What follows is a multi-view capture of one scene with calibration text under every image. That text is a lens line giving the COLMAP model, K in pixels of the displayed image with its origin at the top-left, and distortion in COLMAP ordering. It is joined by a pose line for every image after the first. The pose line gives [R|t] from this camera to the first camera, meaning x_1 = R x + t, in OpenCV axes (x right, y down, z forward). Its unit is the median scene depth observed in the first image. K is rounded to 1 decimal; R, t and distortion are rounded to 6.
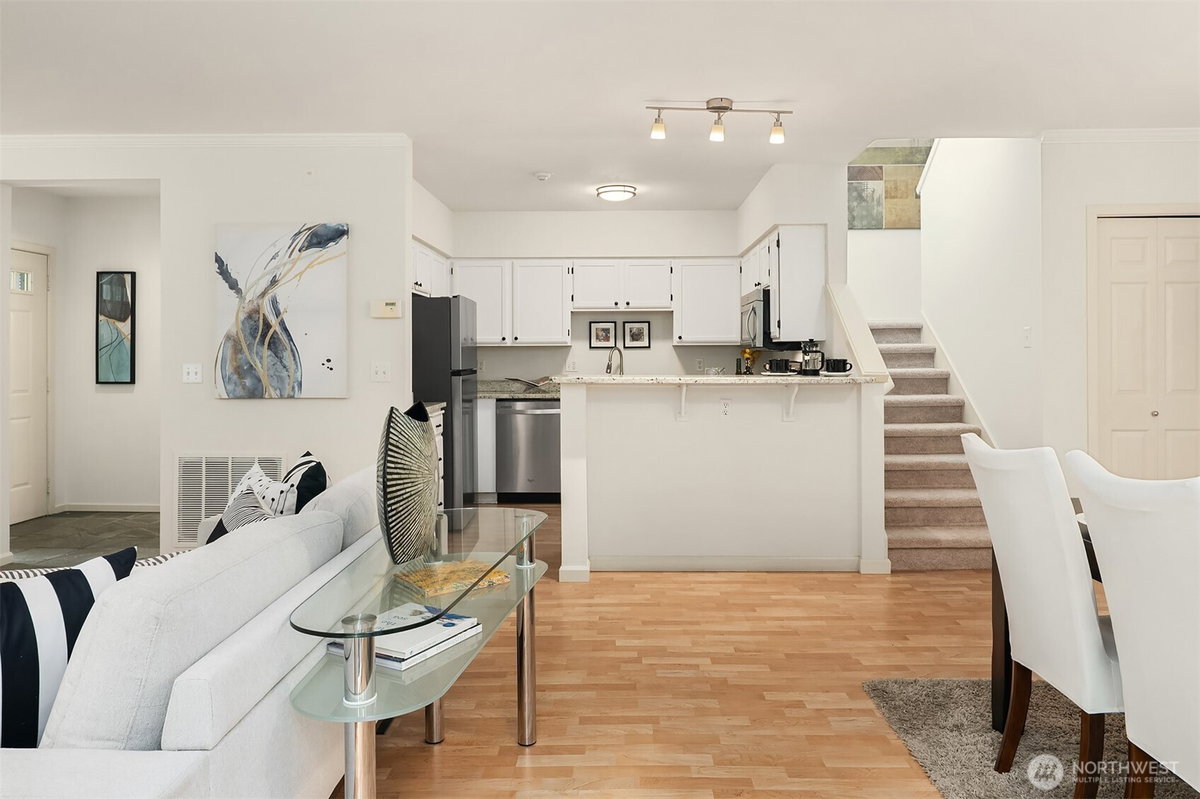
lens RADIAL K [[800.1, 0, 620.8], [0, 800.1, 343.1], [0, 0, 1]] dist [-0.007748, -0.007631]
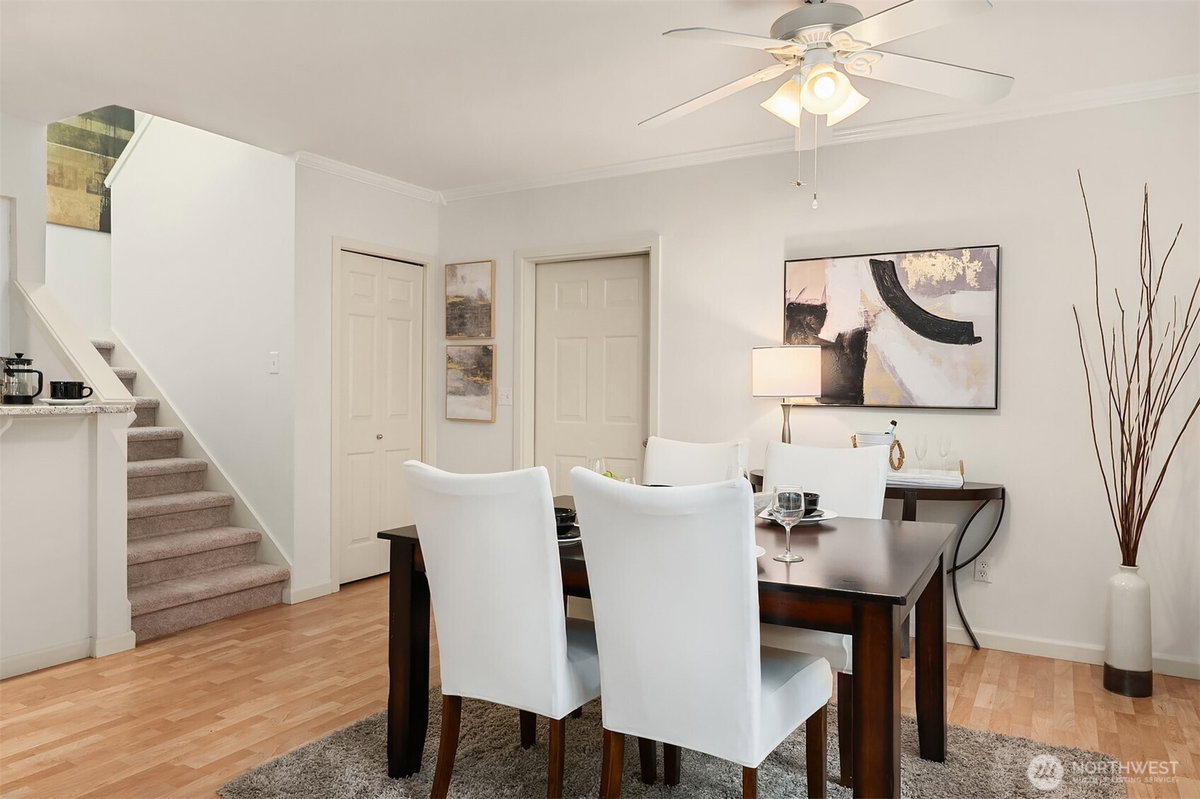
lens RADIAL K [[792.1, 0, 606.8], [0, 792.1, 391.6], [0, 0, 1]] dist [-0.011024, 0.009030]
pose [[0.493679, 0.006984, 0.869616, -0.121285], [-0.024049, 0.999695, 0.005624, 0.012884], [-0.869312, -0.023690, 0.493696, 0.191587]]
